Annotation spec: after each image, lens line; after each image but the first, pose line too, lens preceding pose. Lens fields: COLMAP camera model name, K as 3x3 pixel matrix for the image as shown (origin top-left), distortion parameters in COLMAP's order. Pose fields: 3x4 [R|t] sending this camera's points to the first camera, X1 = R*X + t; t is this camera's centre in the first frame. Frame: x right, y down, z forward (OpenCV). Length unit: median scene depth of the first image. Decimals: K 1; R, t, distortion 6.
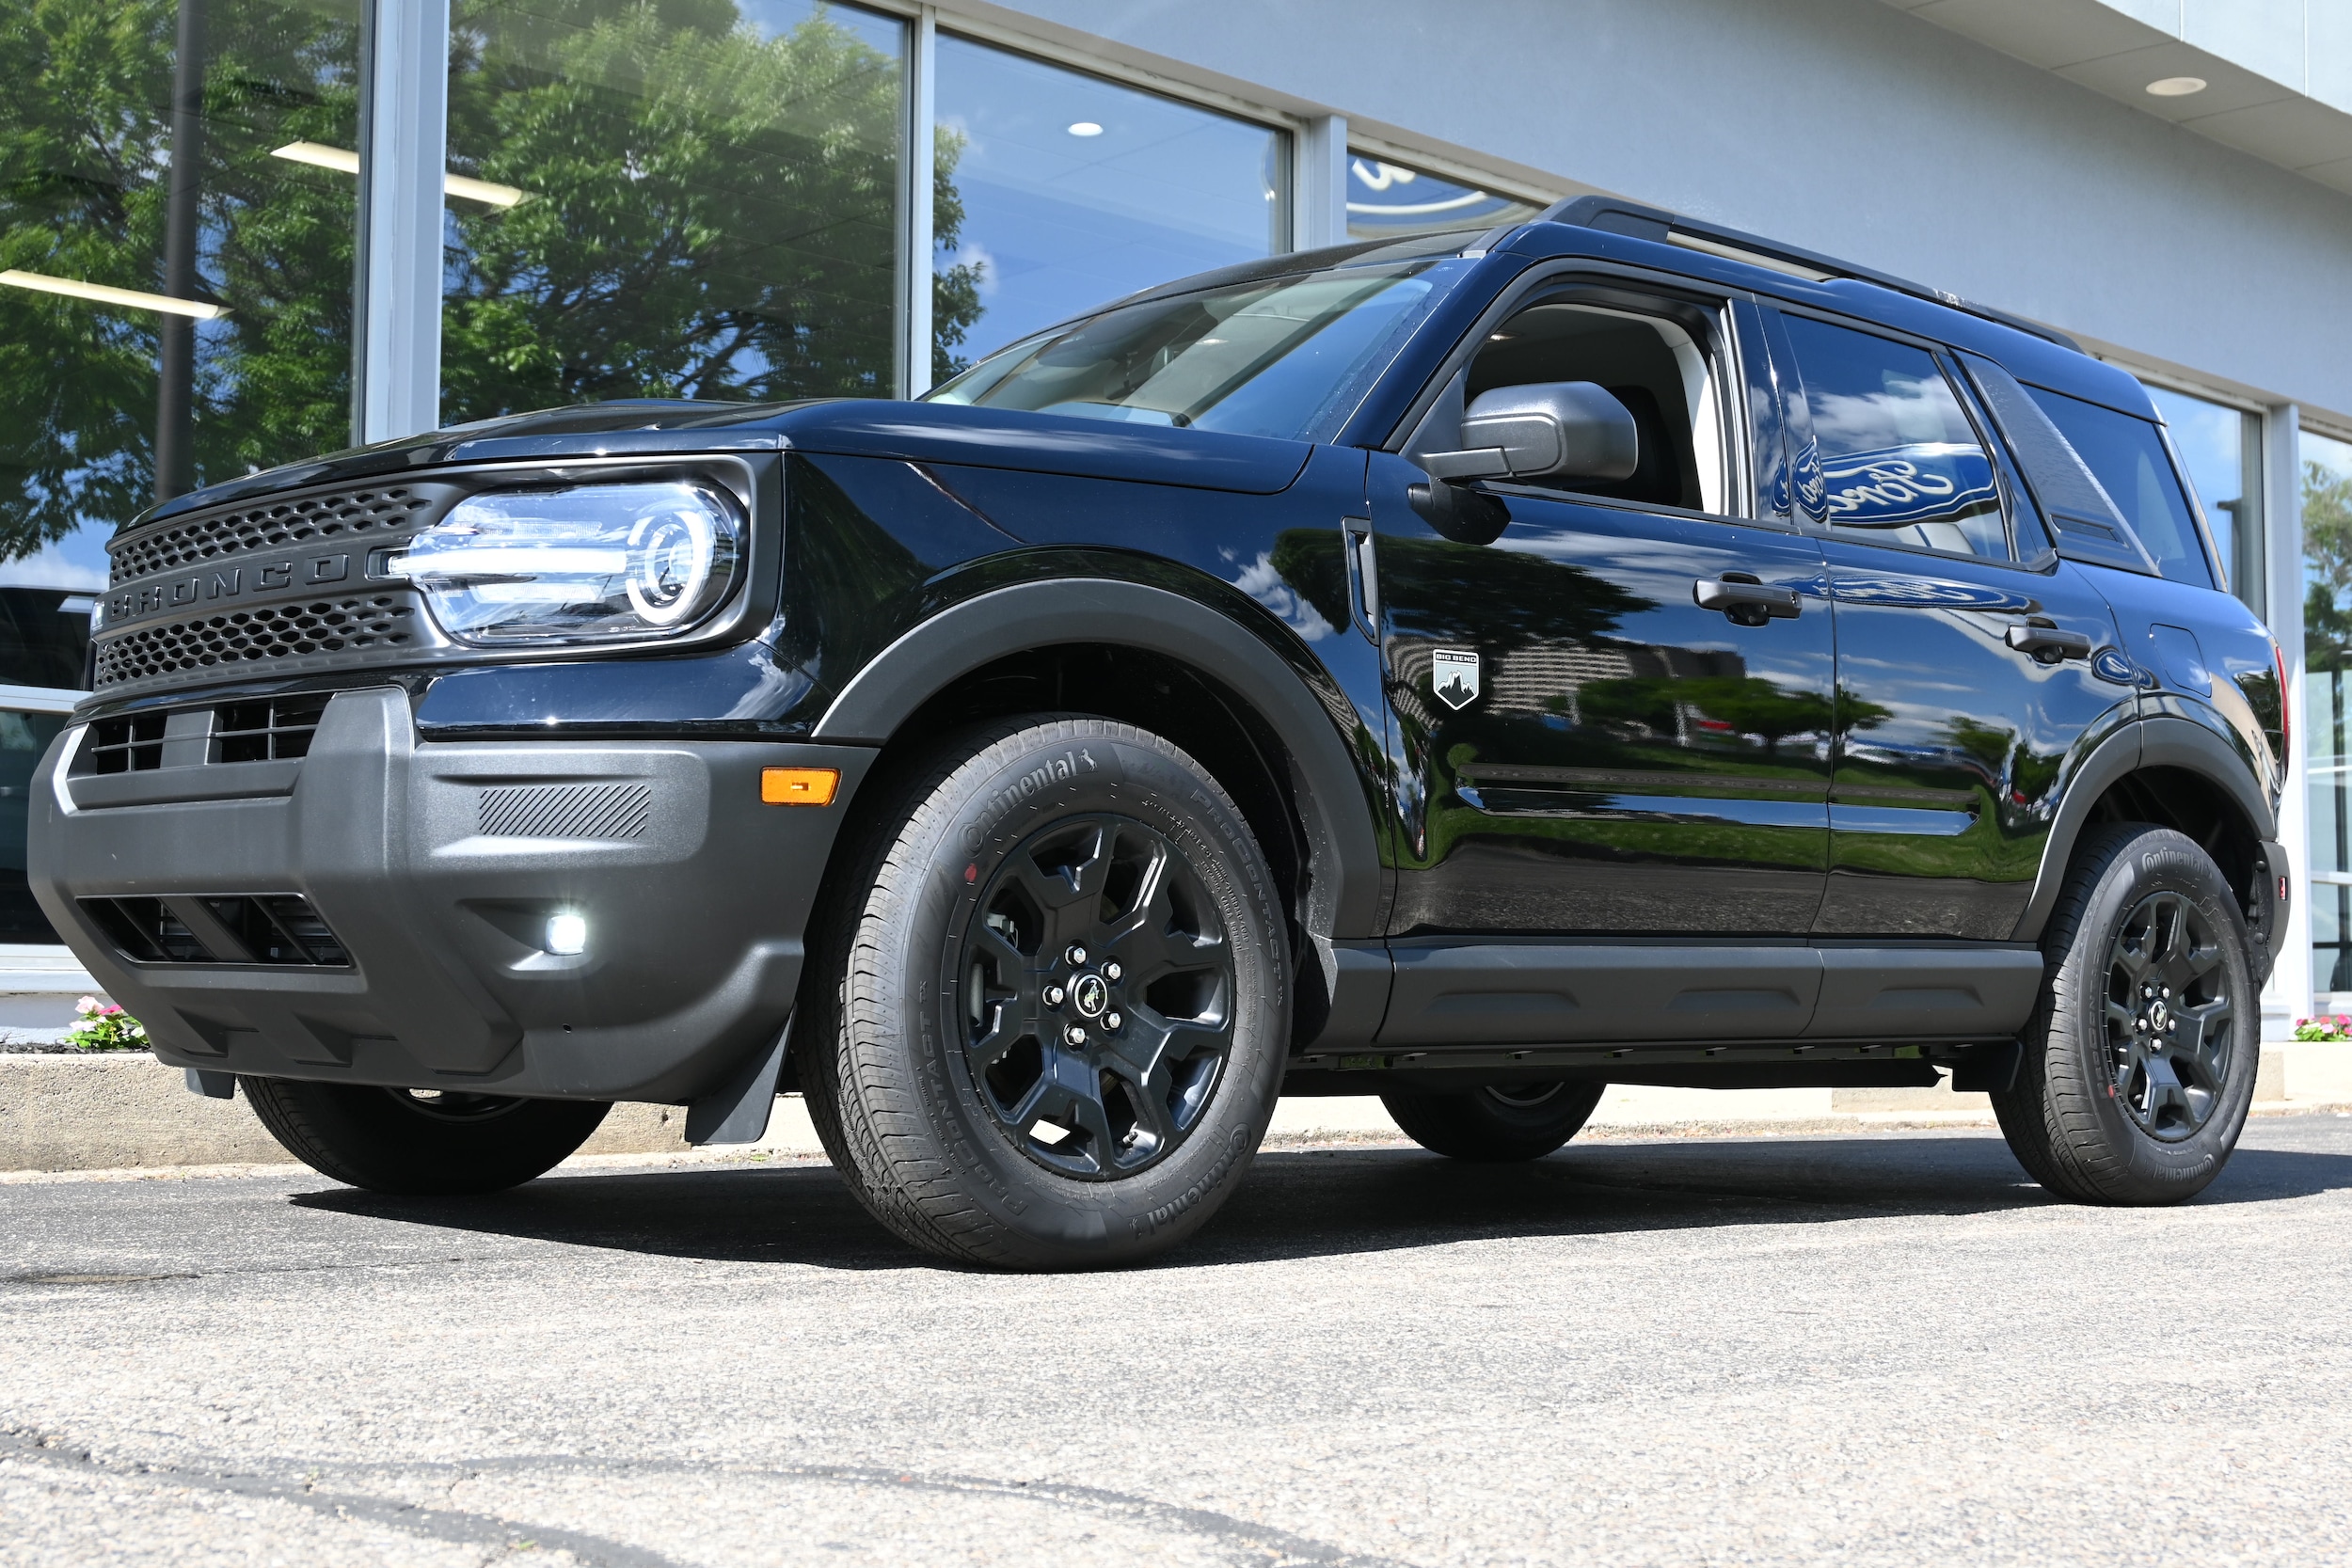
lens RADIAL K [[3001.6, 0, 1161.4], [0, 3001.6, 759.9], [0, 0, 1]] dist [0.066949, 0.000000]
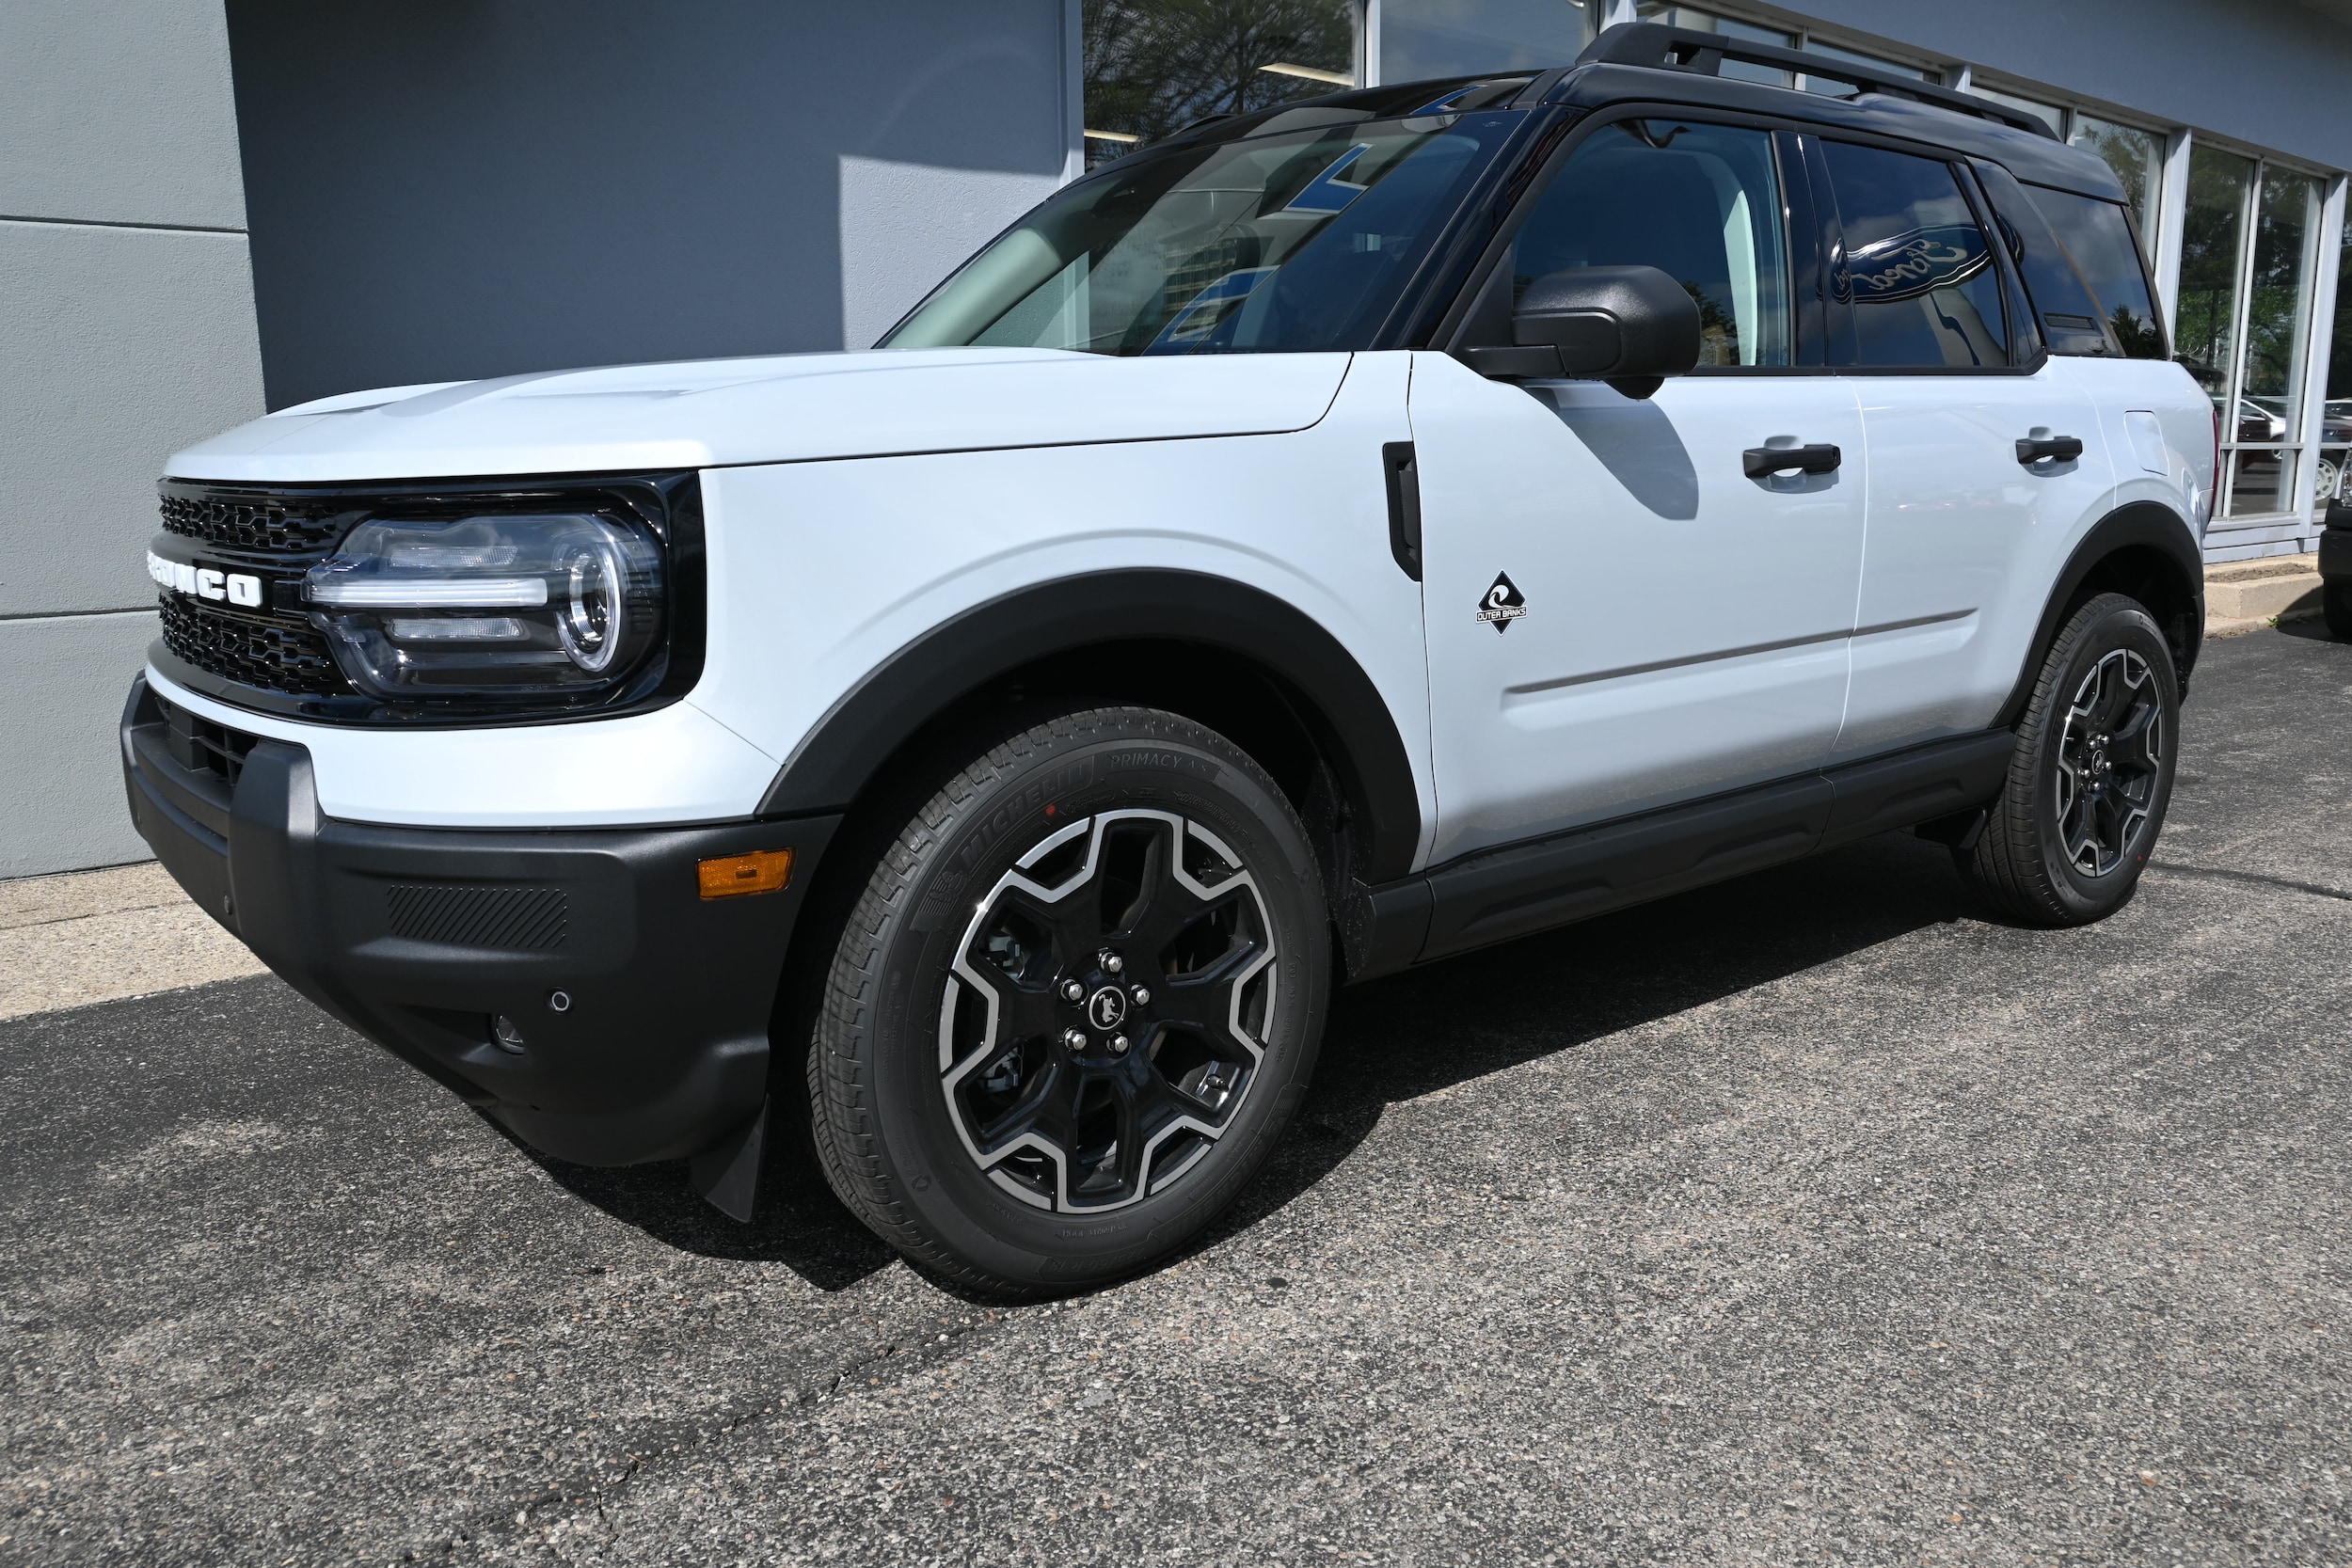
lens RADIAL K [[1684.0, 0, 1187.6], [0, 1684.0, 788.8], [0, 0, 1]] dist [-0.000102, 0.006207]
pose [[0.997505, -0.011240, -0.069698, 0.039176], [0.029757, 0.962203, 0.270704, -0.136226], [0.064021, -0.272103, 0.960136, 0.524539]]
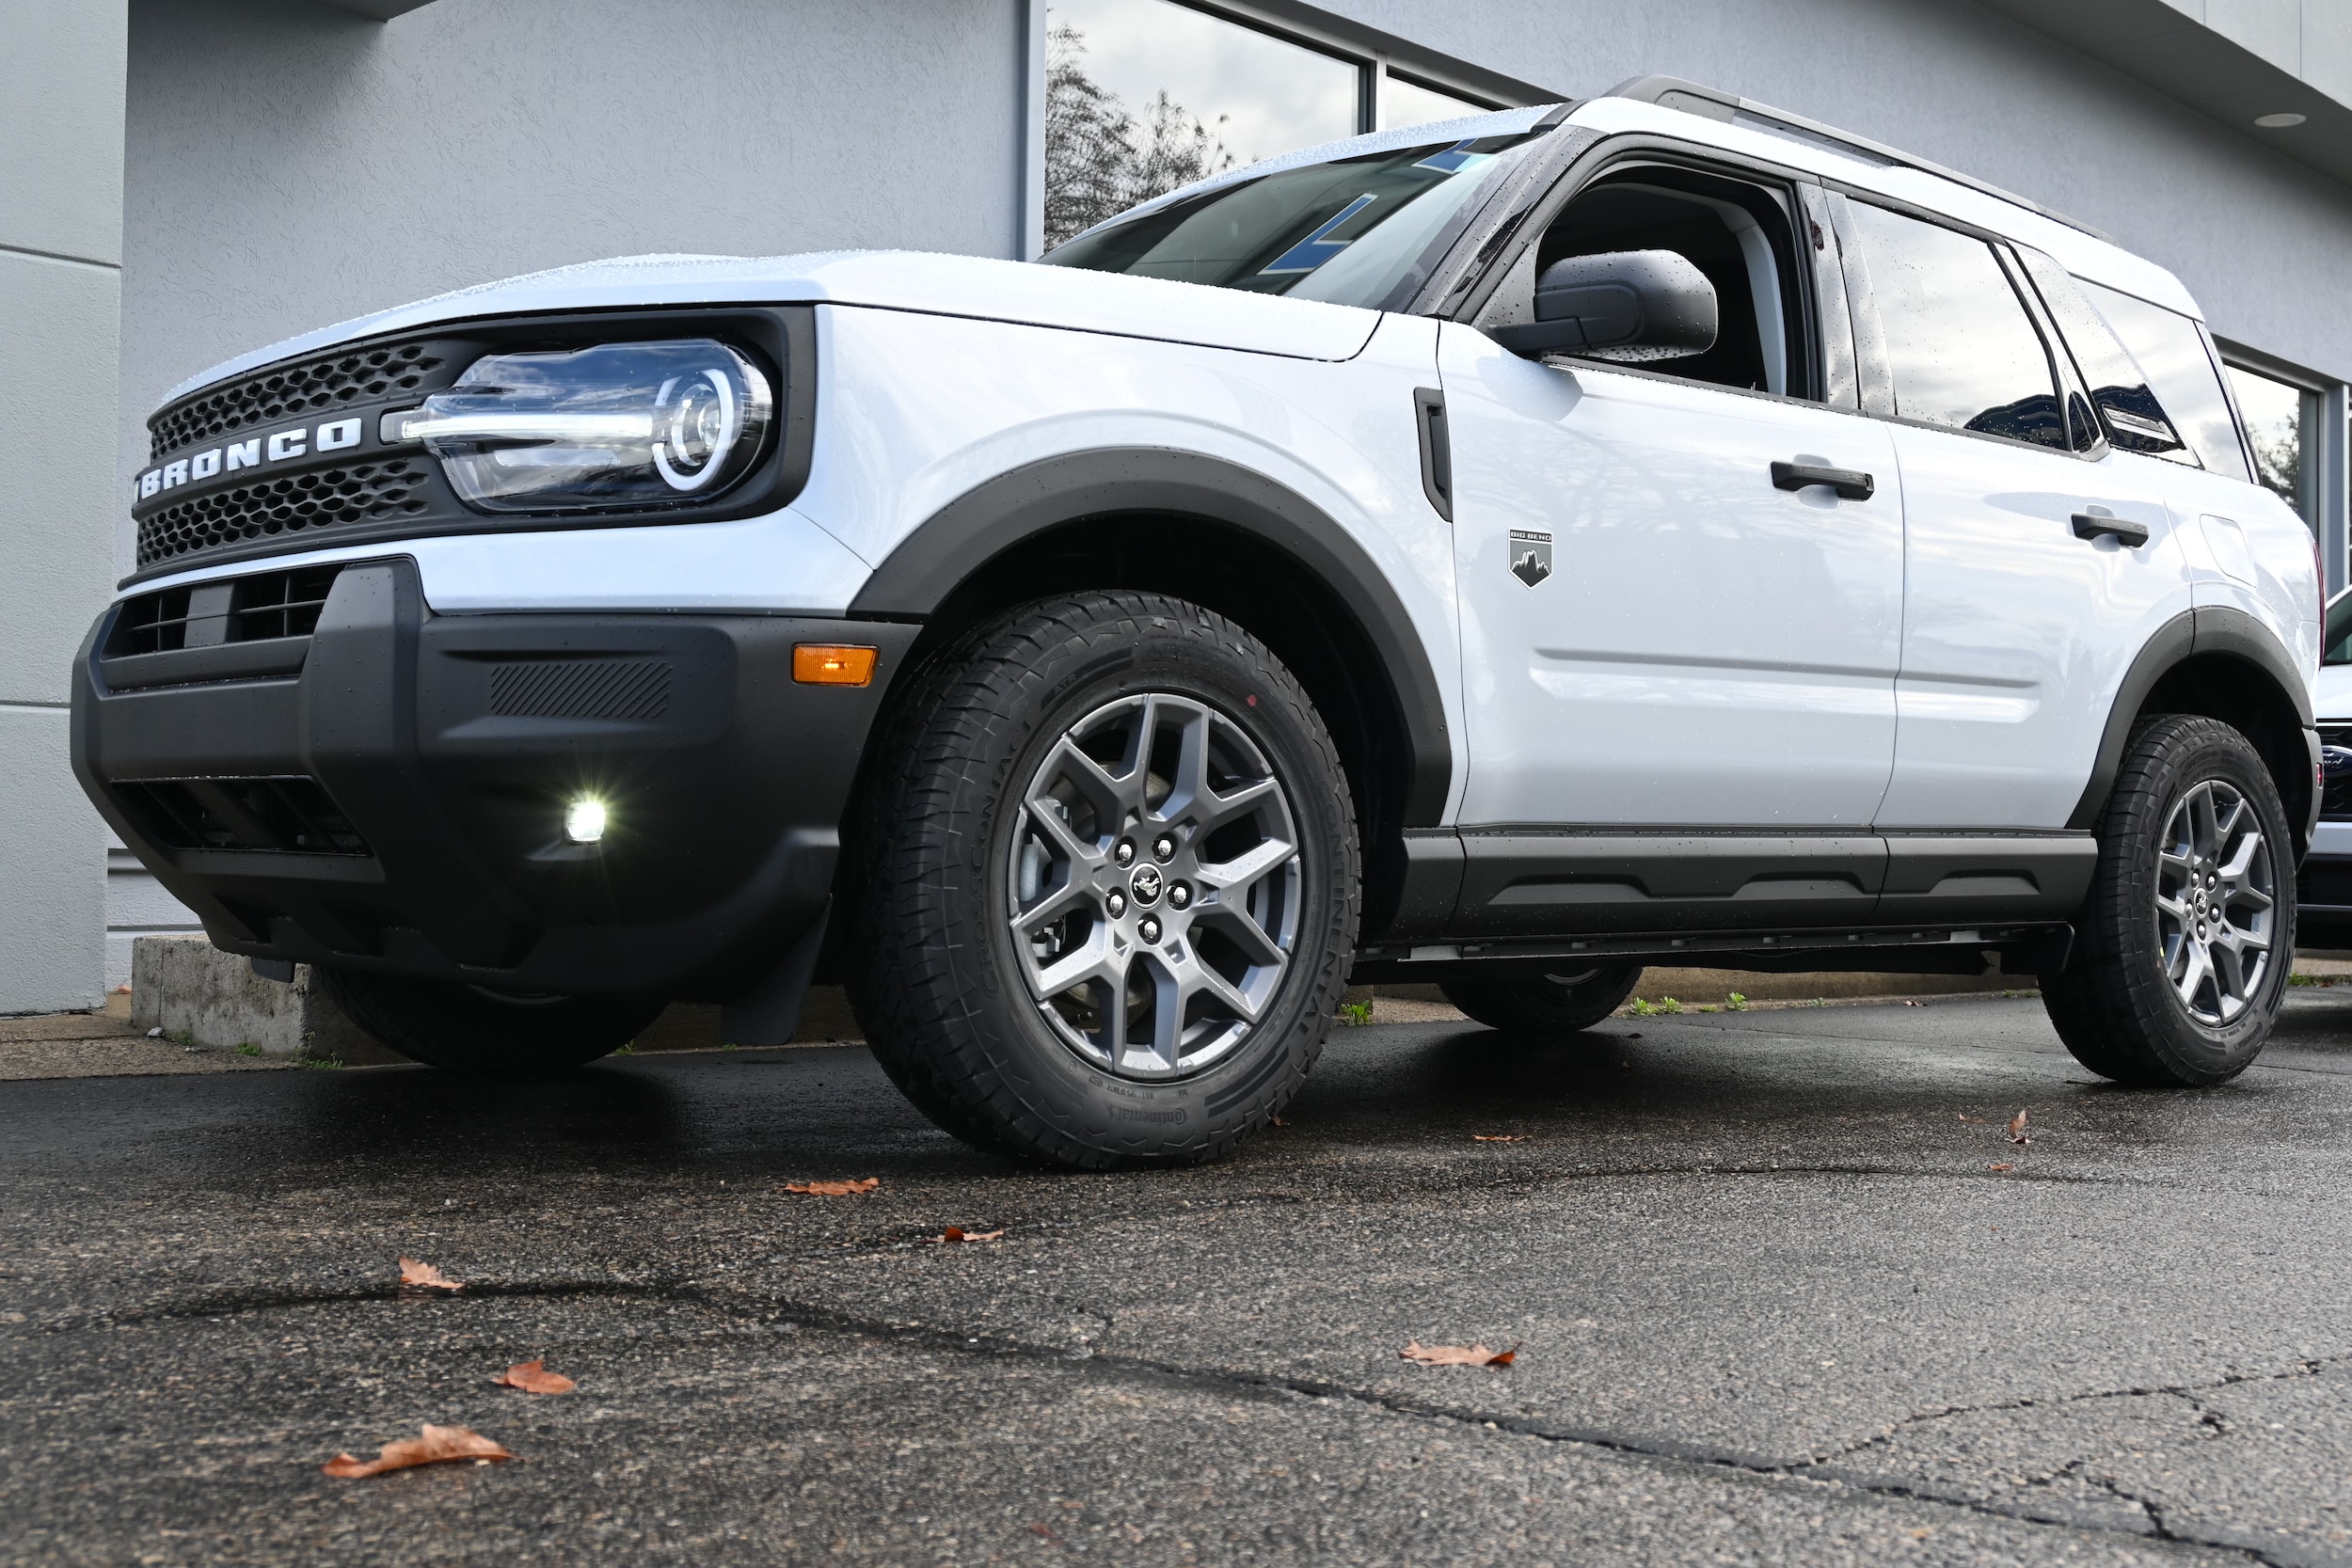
lens RADIAL K [[2451.8, 0, 1177.1], [0, 2451.8, 780.1], [0, 0, 1]] dist [0.050232, 0.000000]
pose [[0.999736, 0.001020, -0.022946, 0.002638], [0.000005, 0.999004, 0.044617, 0.010121], [0.022969, -0.044605, 0.998741, 0.233107]]
